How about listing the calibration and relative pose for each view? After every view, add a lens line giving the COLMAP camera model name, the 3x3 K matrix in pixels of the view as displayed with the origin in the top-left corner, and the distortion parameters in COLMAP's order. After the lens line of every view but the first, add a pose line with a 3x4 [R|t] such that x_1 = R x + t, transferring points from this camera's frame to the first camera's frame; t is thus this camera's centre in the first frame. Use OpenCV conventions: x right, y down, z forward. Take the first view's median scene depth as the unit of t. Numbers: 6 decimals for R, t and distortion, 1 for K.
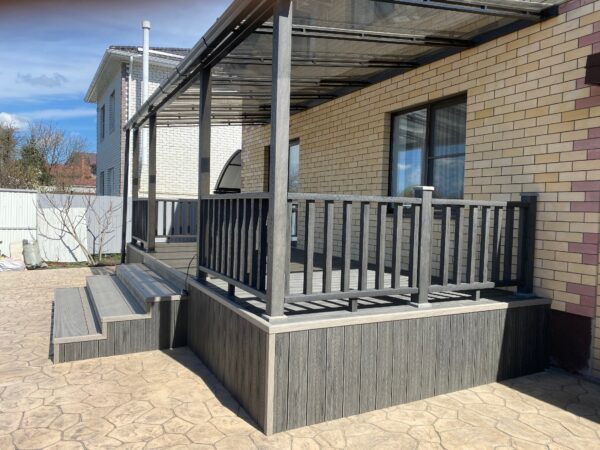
lens RADIAL K [[454.0, 0, 300.0], [0, 454.0, 225.0], [0, 0, 1]] dist [0.001051, 0.005136]
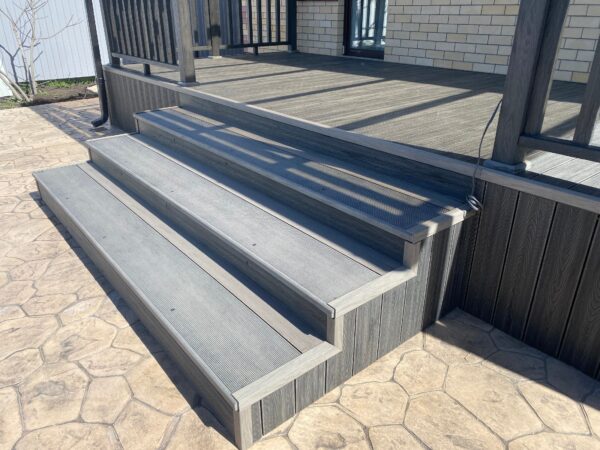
lens RADIAL K [[454.0, 0, 300.0], [0, 454.0, 225.0], [0, 0, 1]] dist [0.001051, 0.005136]
pose [[0.981064, -0.113428, 0.156998, -0.465267], [0.039913, 0.911578, 0.409185, -0.004222], [-0.189529, -0.395170, 0.898843, 0.644894]]
